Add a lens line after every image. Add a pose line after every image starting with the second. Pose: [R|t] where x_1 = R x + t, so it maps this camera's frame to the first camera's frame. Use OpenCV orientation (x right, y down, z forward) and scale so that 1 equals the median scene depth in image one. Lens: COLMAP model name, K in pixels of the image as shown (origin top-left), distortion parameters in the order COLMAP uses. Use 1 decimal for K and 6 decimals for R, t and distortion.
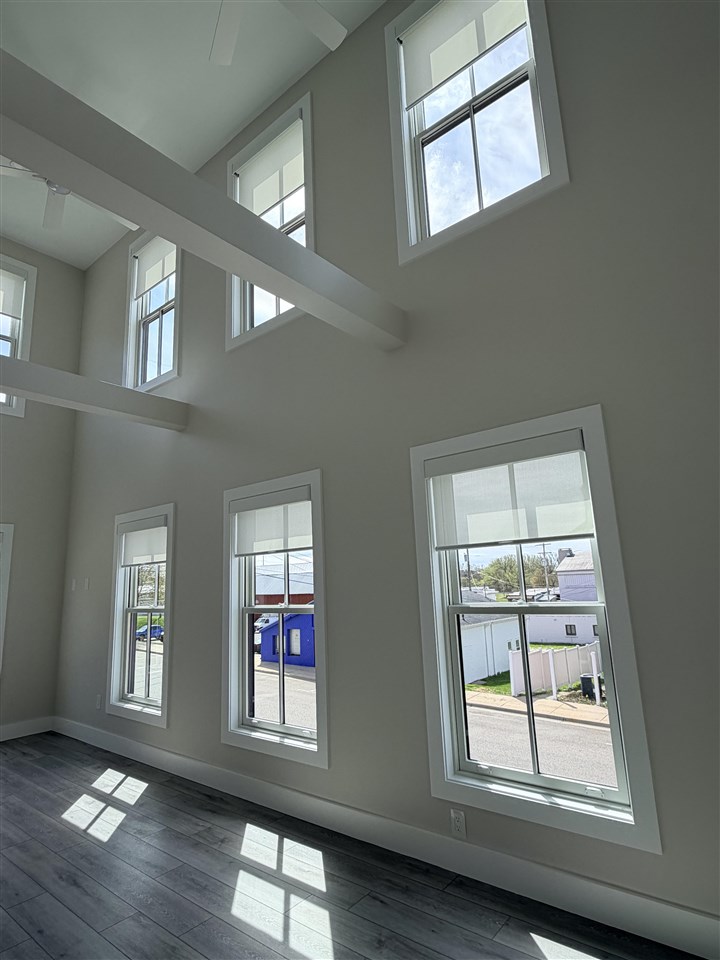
lens RADIAL K [[525.2, 0, 356.6], [0, 525.2, 478.9], [0, 0, 1]] dist [0.002633, 0.000613]
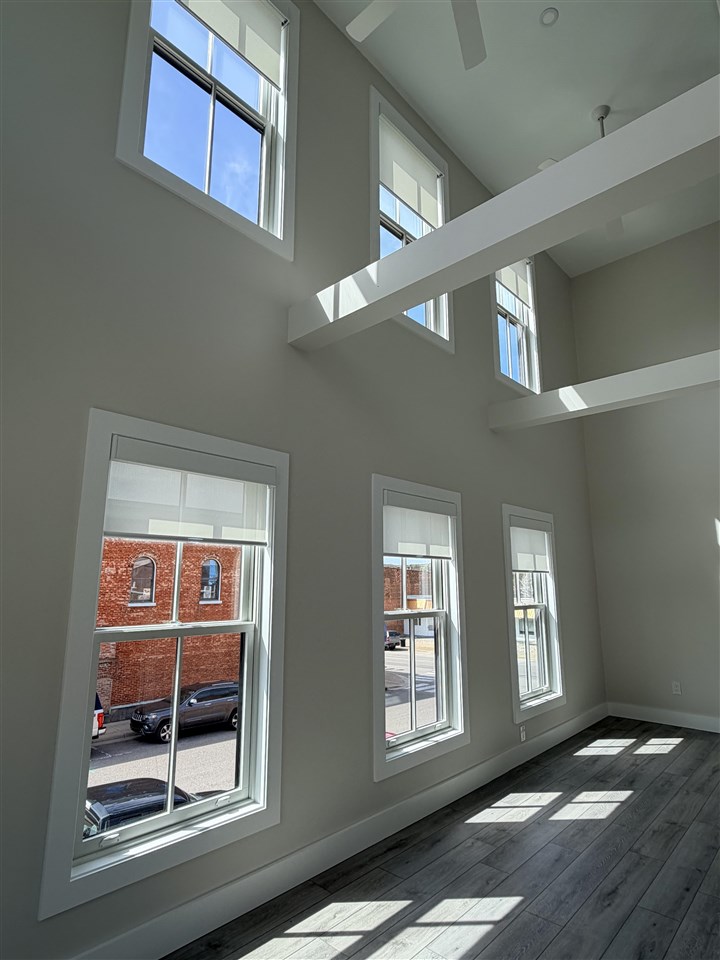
lens RADIAL K [[525.2, 0, 356.6], [0, 525.2, 478.9], [0, 0, 1]] dist [0.002633, 0.000613]
pose [[0.049808, 0.233776, 0.971014, -1.389675], [-0.203267, 0.954246, -0.219312, 0.287395], [-0.977856, -0.186451, 0.095048, 1.250050]]
